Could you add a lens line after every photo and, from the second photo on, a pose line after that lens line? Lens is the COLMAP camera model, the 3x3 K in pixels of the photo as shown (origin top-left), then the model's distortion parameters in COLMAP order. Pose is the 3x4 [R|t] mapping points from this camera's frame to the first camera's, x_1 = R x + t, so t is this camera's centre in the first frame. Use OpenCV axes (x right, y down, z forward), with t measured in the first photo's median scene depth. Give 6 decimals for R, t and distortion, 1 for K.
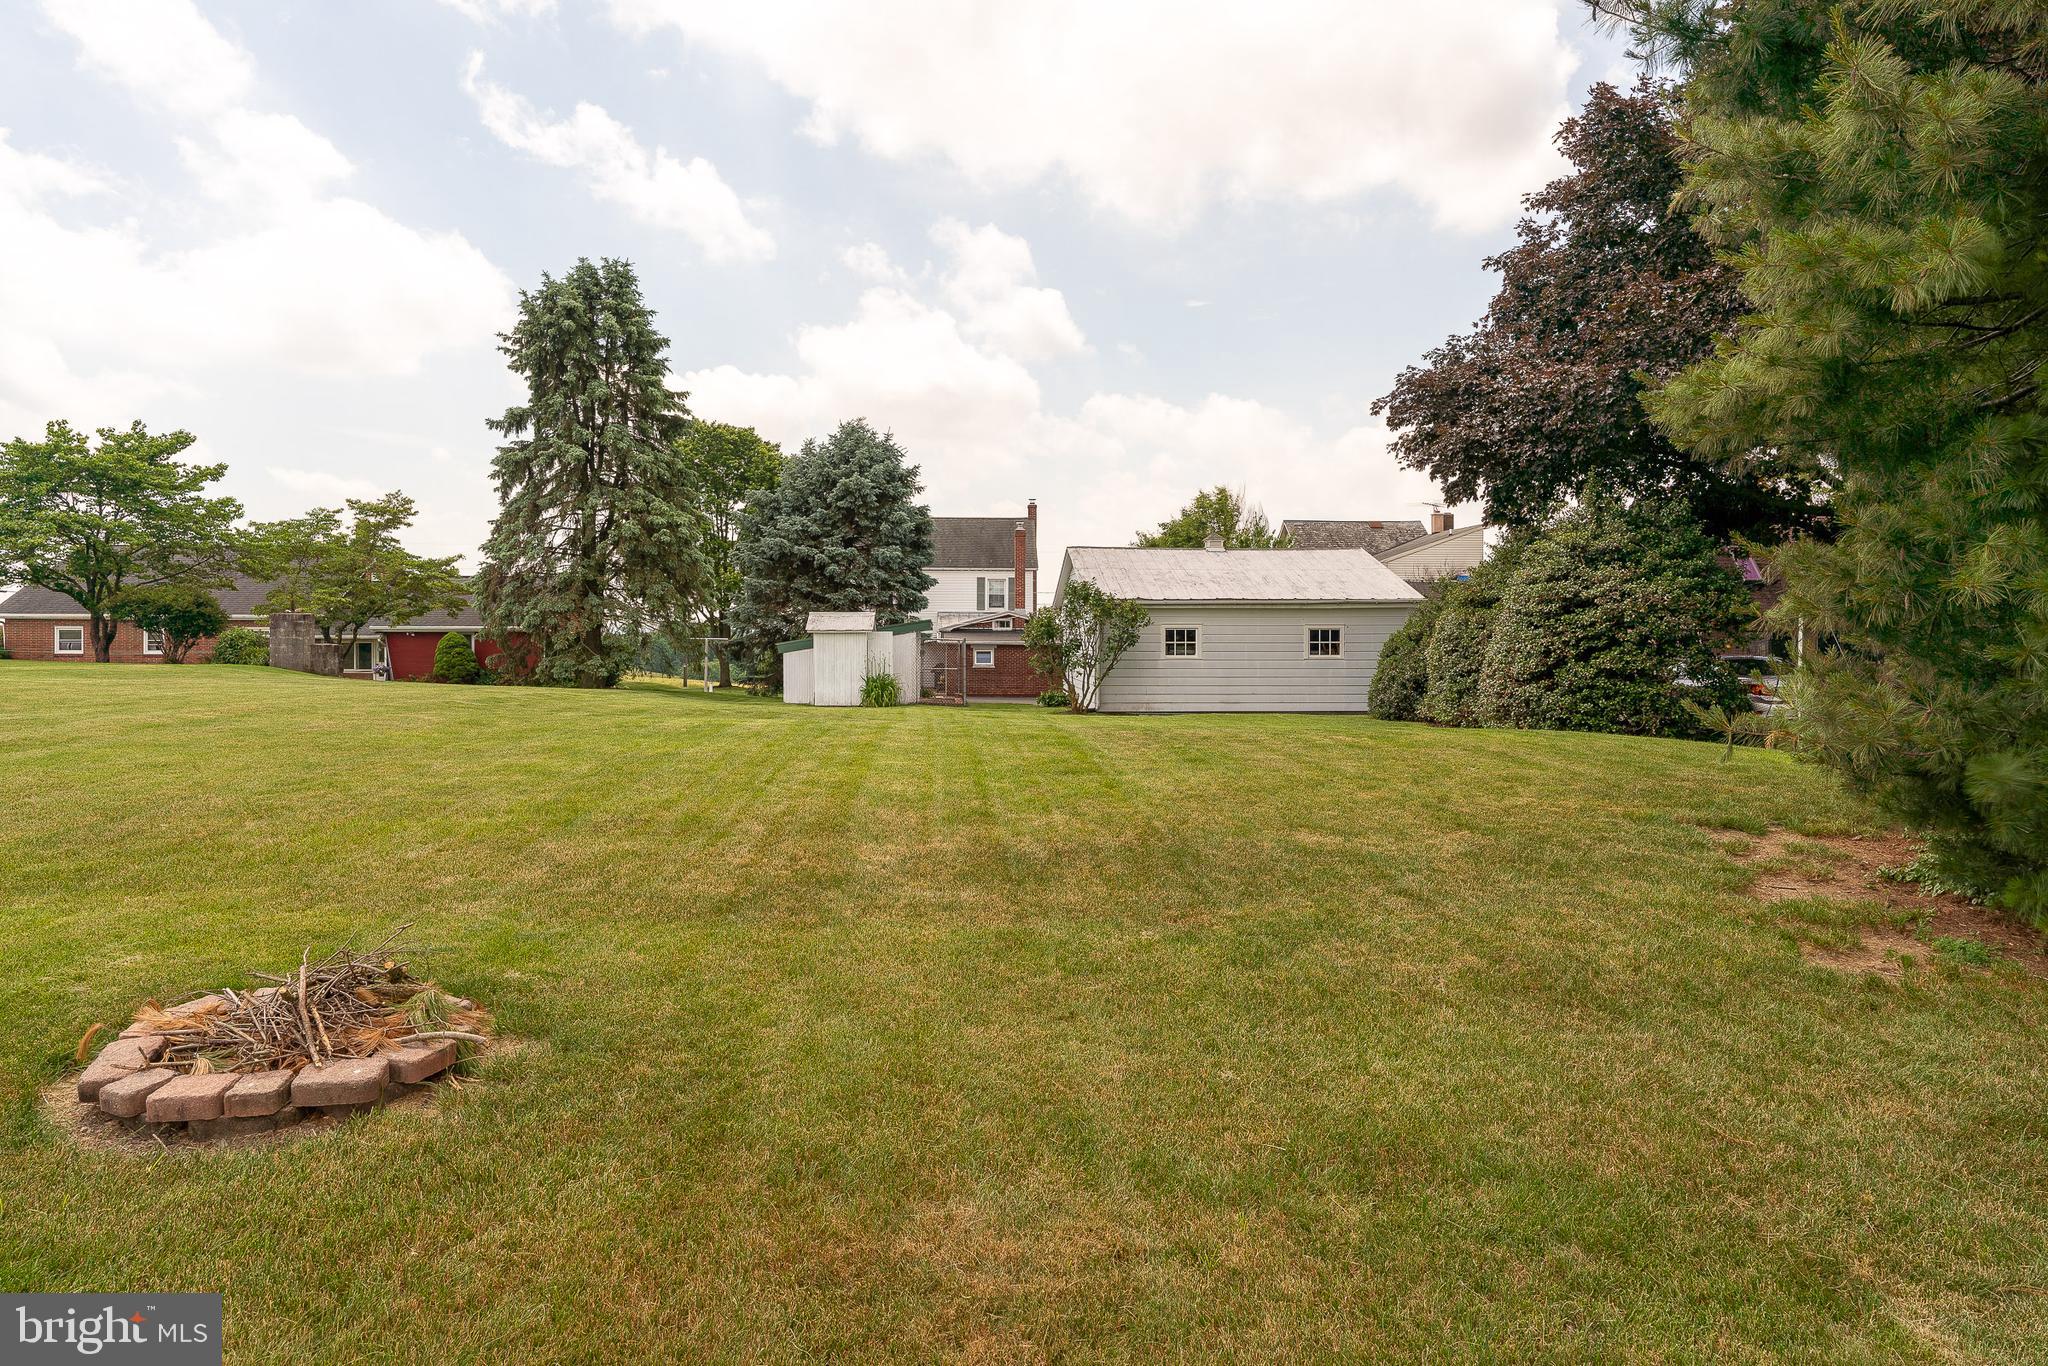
lens RADIAL K [[1255.2, 0, 1024.0], [0, 1255.2, 683.0], [0, 0, 1]] dist [0.001728, 0.000144]
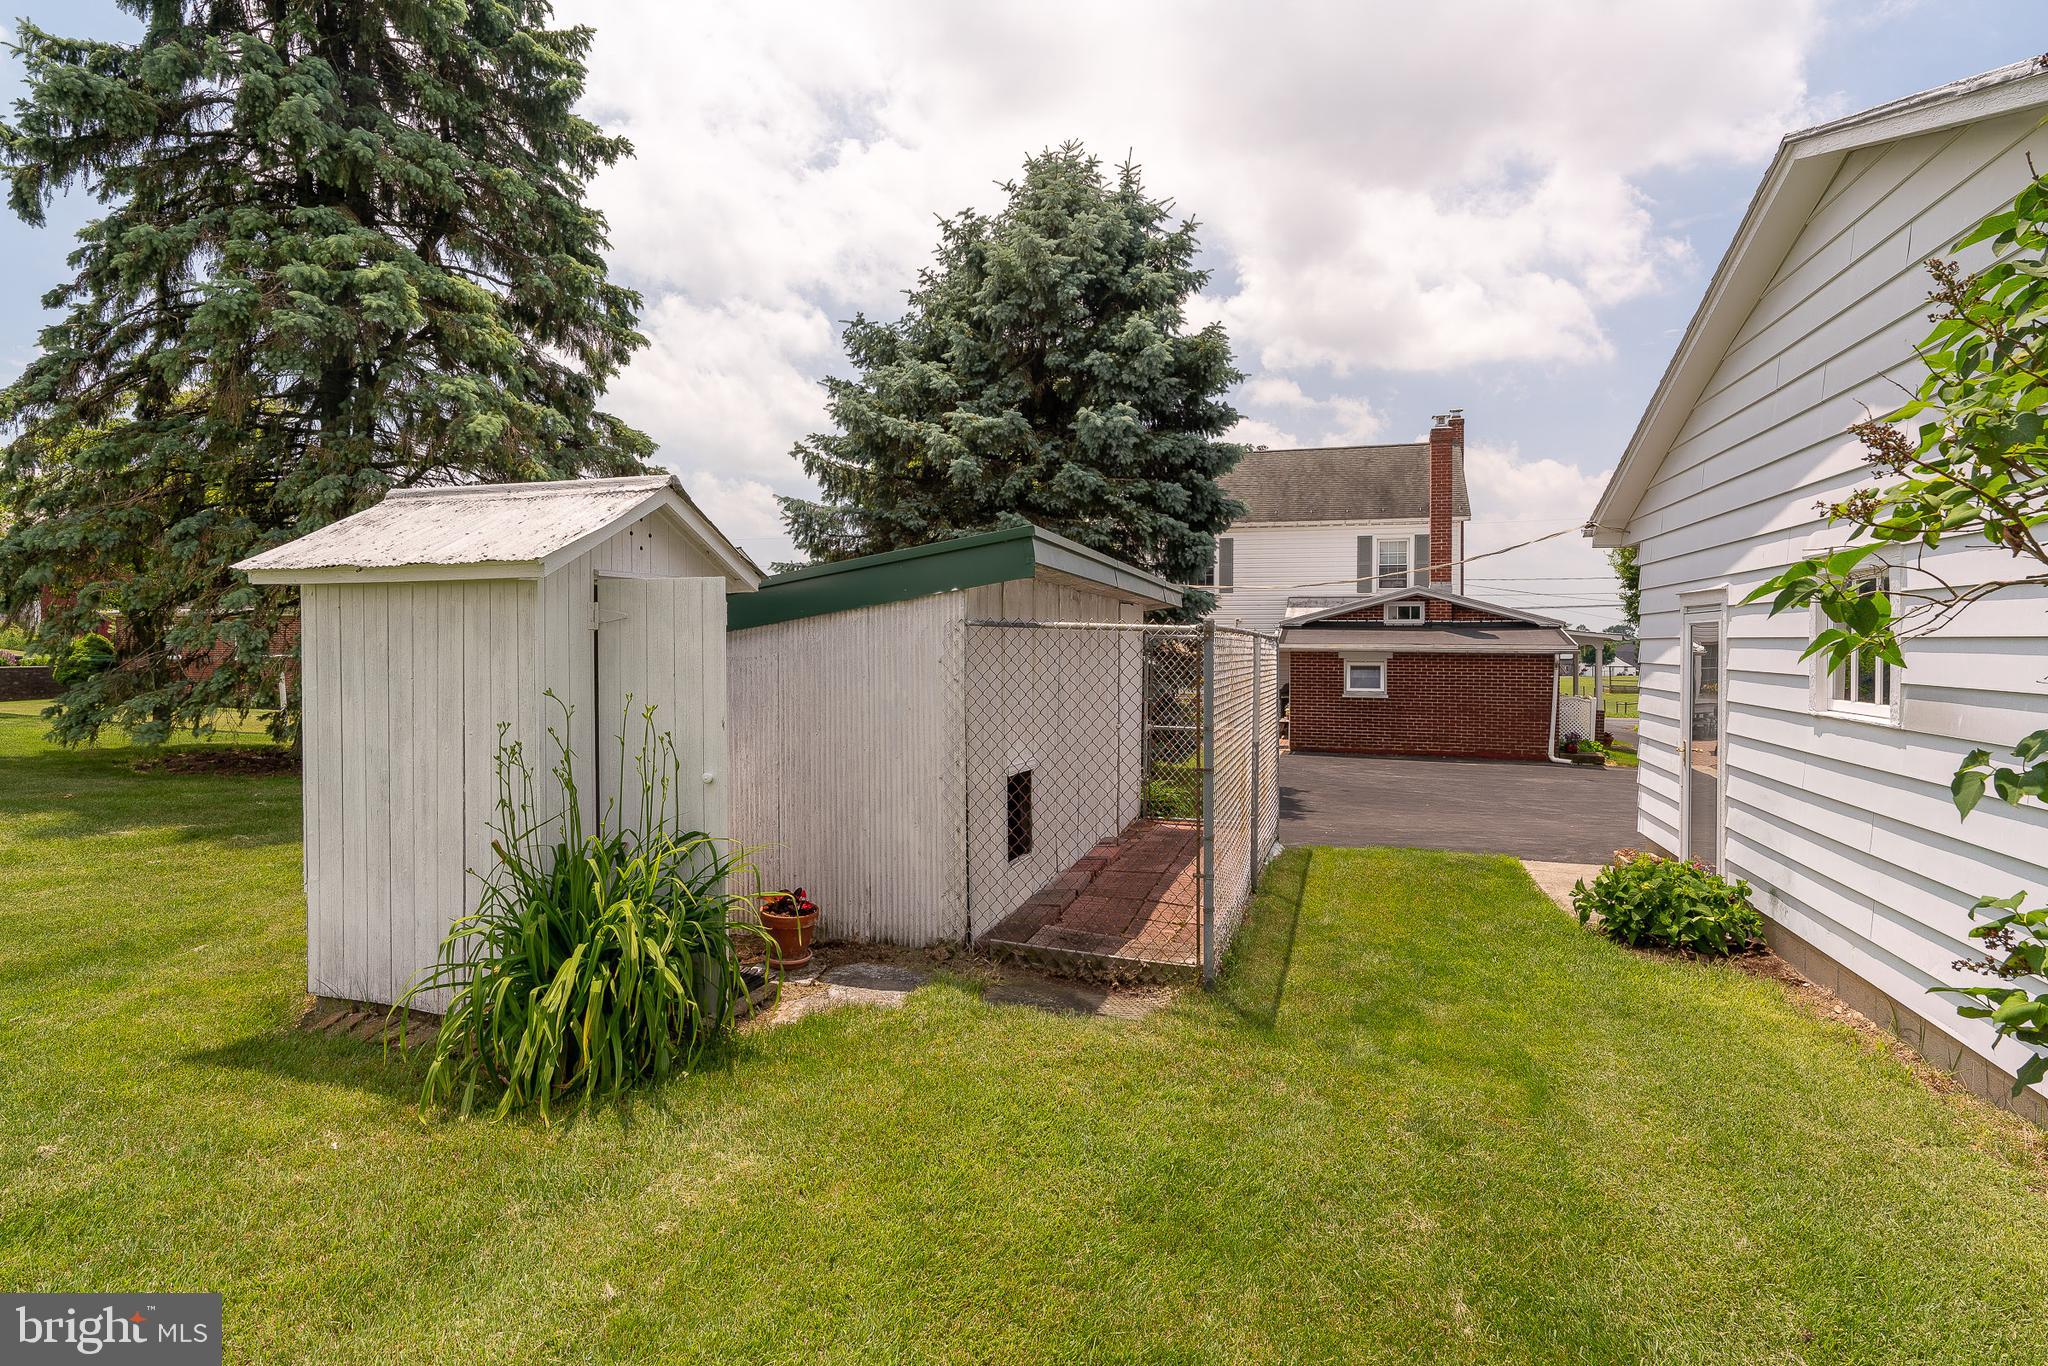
lens RADIAL K [[1064.0, 0, 1011.0], [0, 1064.0, 658.8], [0, 0, 1]] dist [-0.014157, -0.000353]
pose [[0.933355, 0.006850, -0.358888, -0.015621], [-0.015561, 0.999650, -0.021388, -0.022807], [0.358616, 0.025547, 0.933135, 0.732250]]
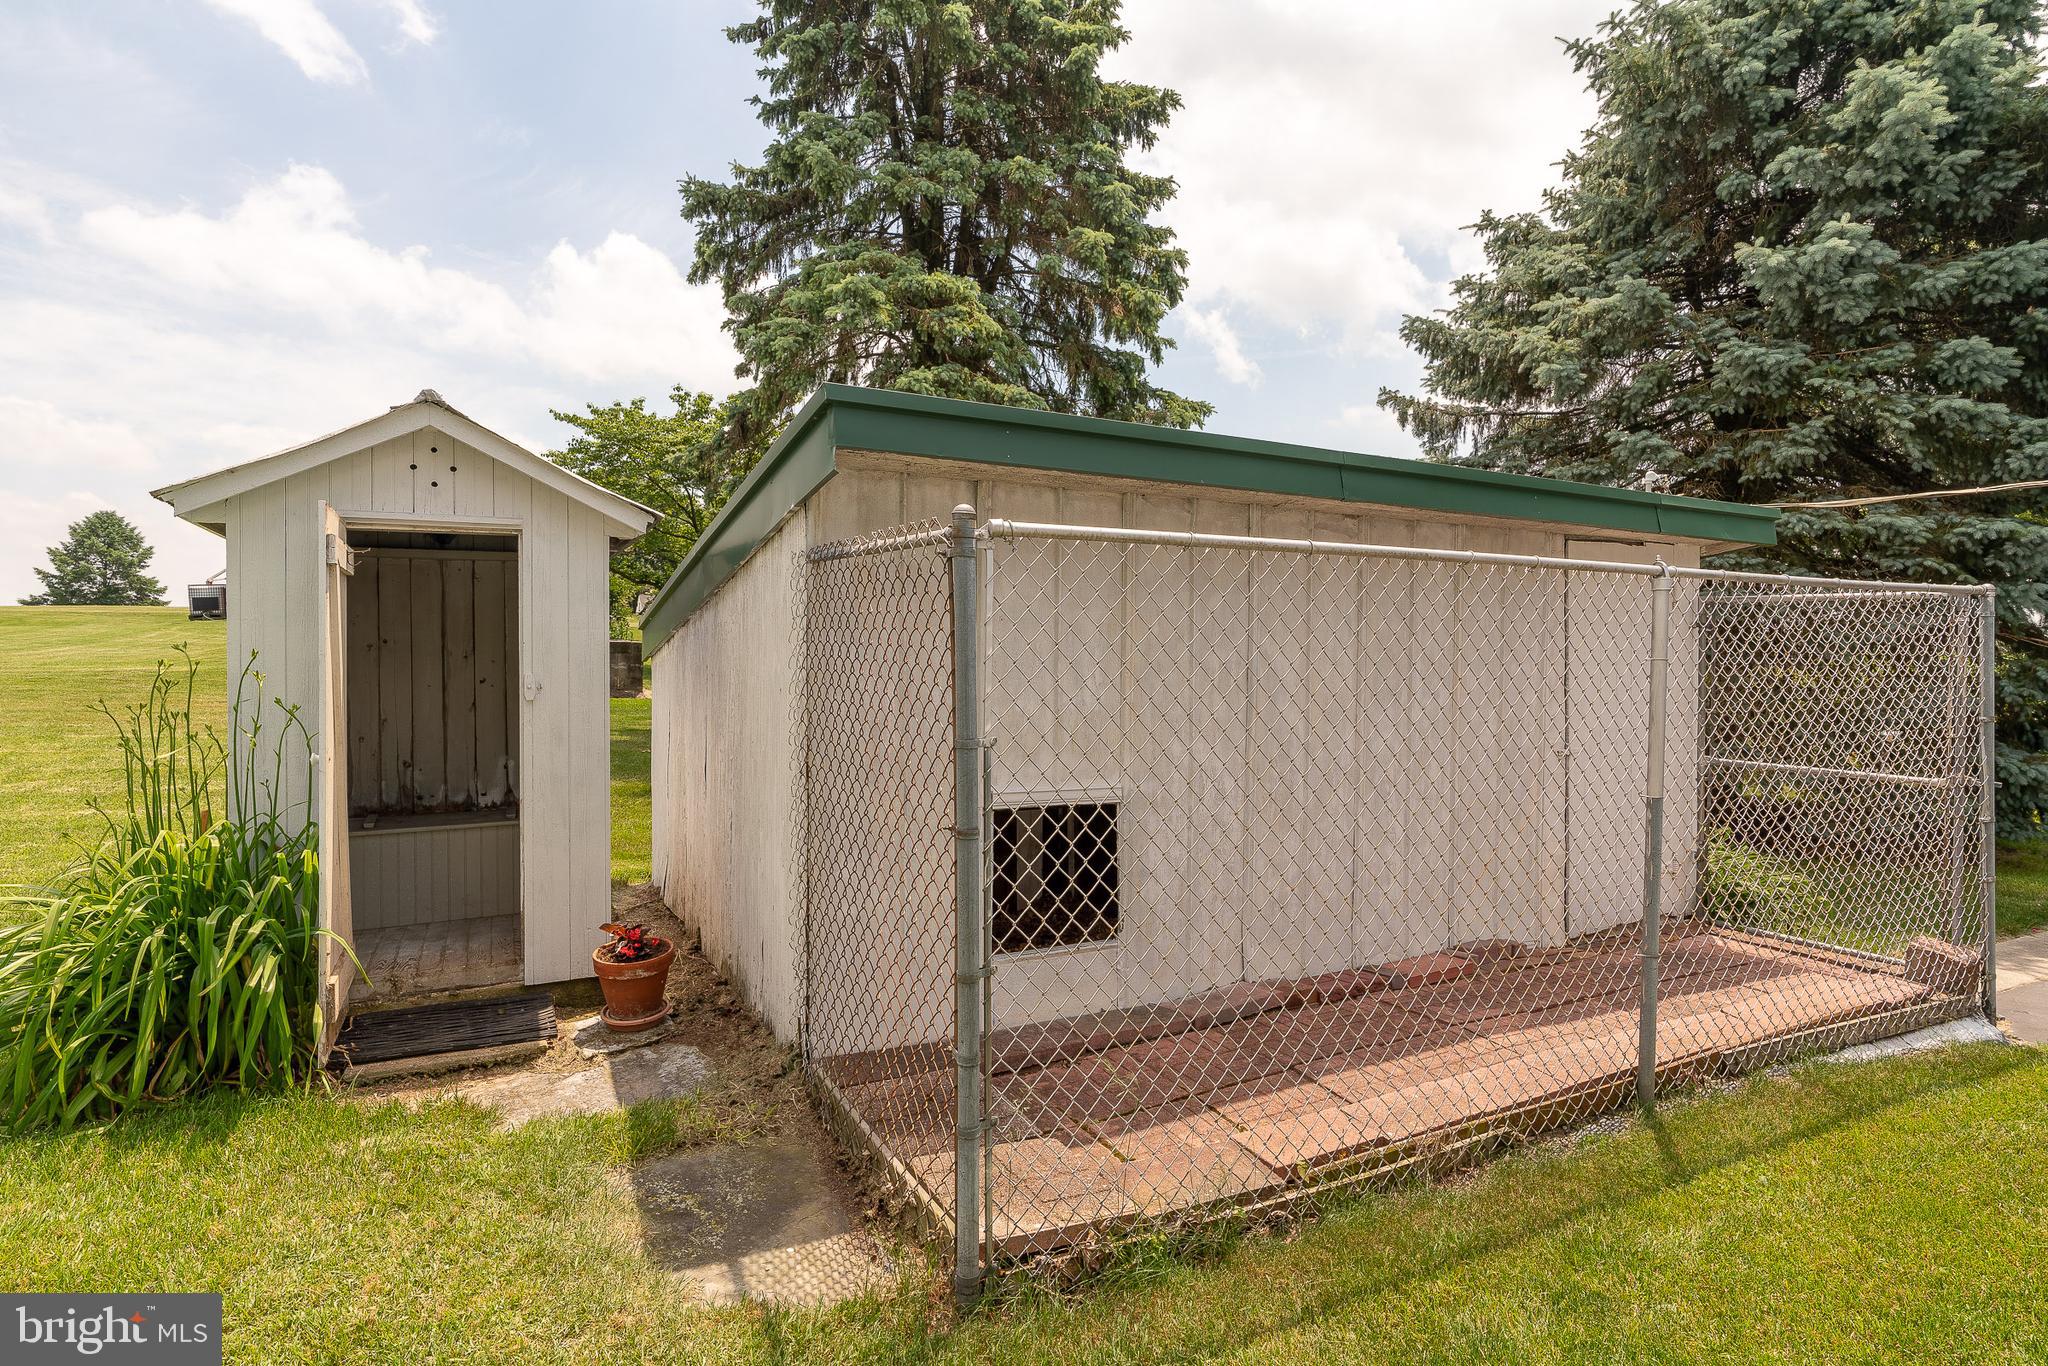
lens RADIAL K [[1064.0, 0, 1011.0], [0, 1064.0, 658.8], [0, 0, 1]] dist [-0.014157, -0.000353]
pose [[0.404975, 0.002537, -0.914324, 0.016204], [-0.037194, 0.999214, -0.013701, -0.020339], [0.913571, 0.039556, 0.404751, 0.845669]]
